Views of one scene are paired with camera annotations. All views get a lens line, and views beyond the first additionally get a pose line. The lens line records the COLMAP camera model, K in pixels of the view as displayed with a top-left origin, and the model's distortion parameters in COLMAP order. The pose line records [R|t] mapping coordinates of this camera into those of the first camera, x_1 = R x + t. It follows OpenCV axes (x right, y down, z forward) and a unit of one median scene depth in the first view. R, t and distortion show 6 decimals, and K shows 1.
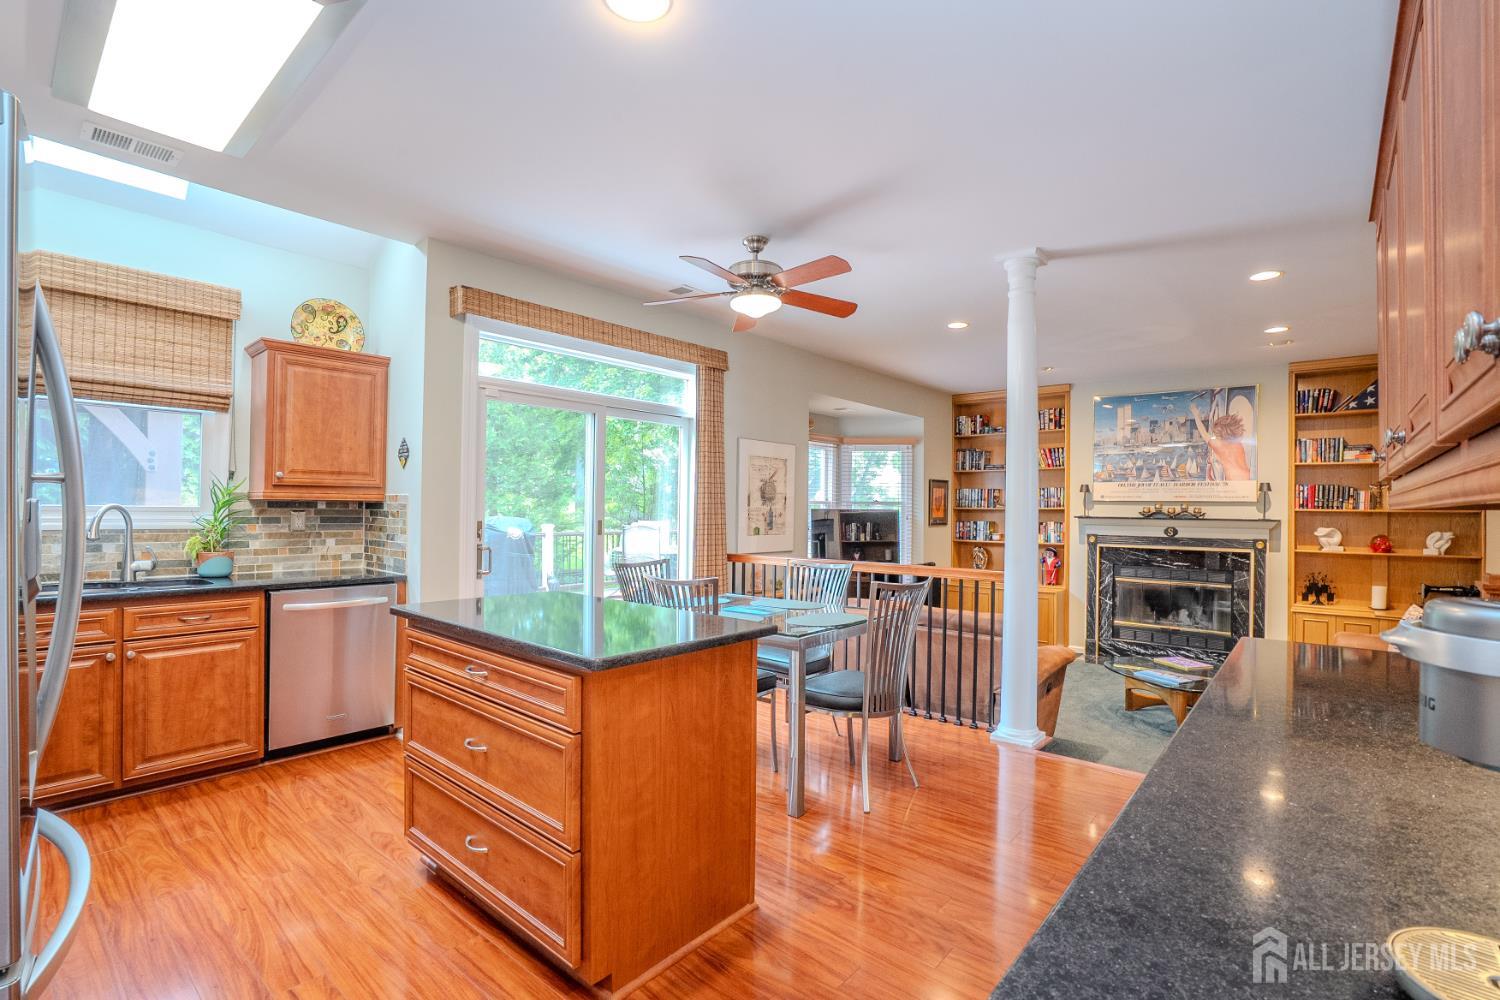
lens RADIAL K [[684.8, 0, 745.3], [0, 684.8, 503.1], [0, 0, 1]] dist [-0.026060, 0.002414]
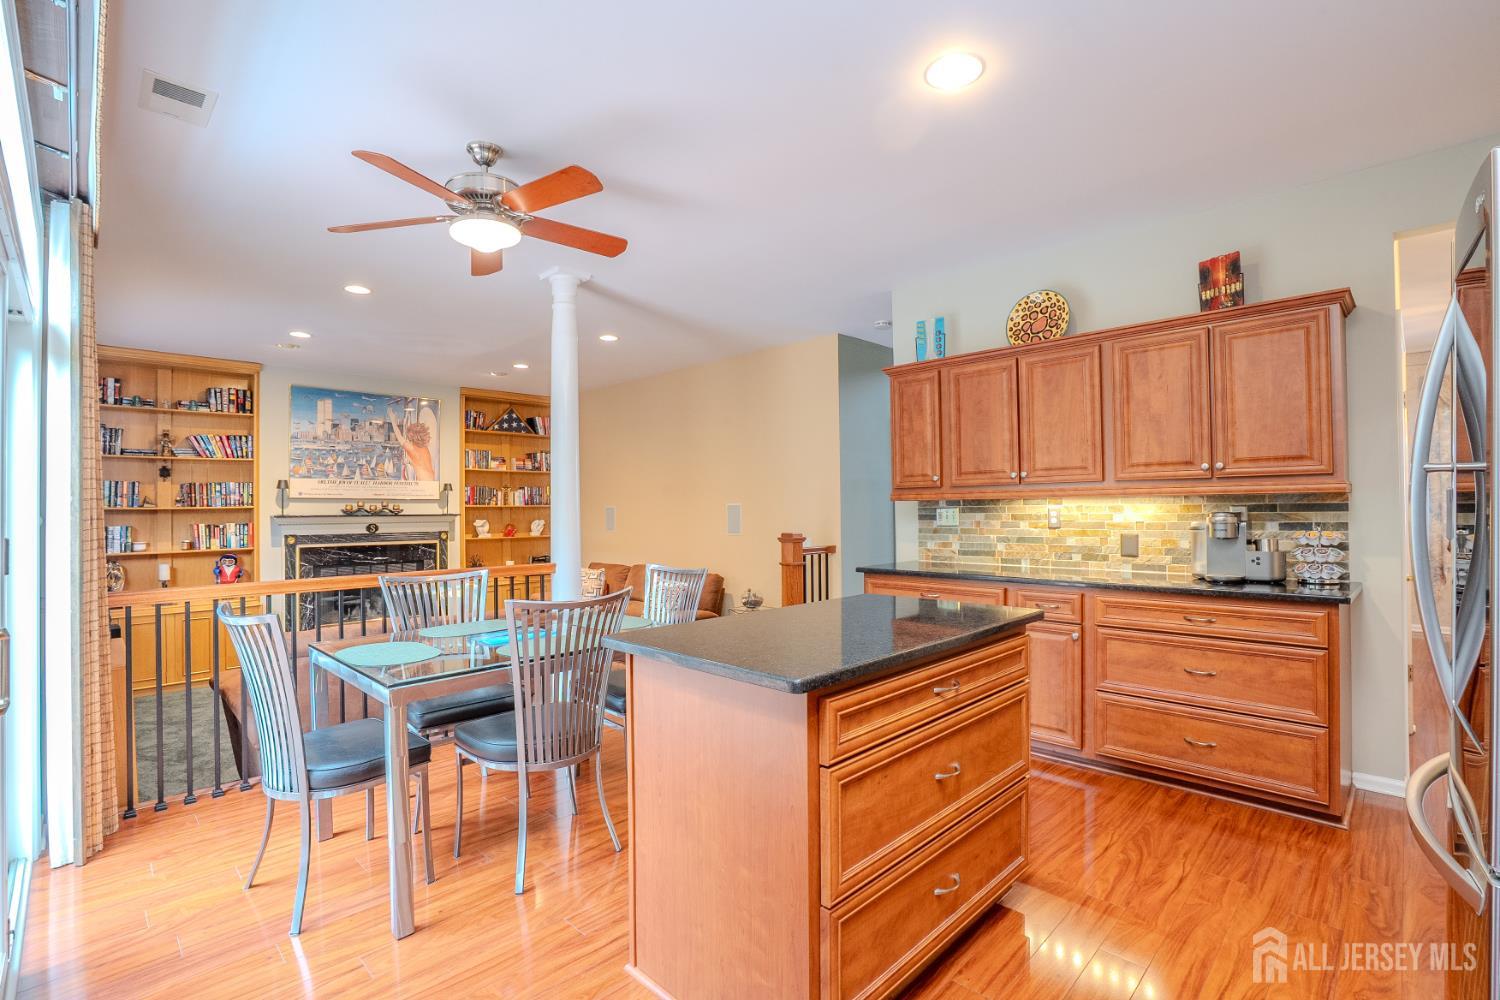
lens RADIAL K [[684.8, 0, 754.2], [0, 684.8, 505.7], [0, 0, 1]] dist [-0.026060, 0.002414]
pose [[0.075692, -0.006400, 0.997111, -0.371286], [0.001575, 0.999979, 0.006299, 0.002263], [-0.997130, 0.001093, 0.075701, 0.341020]]
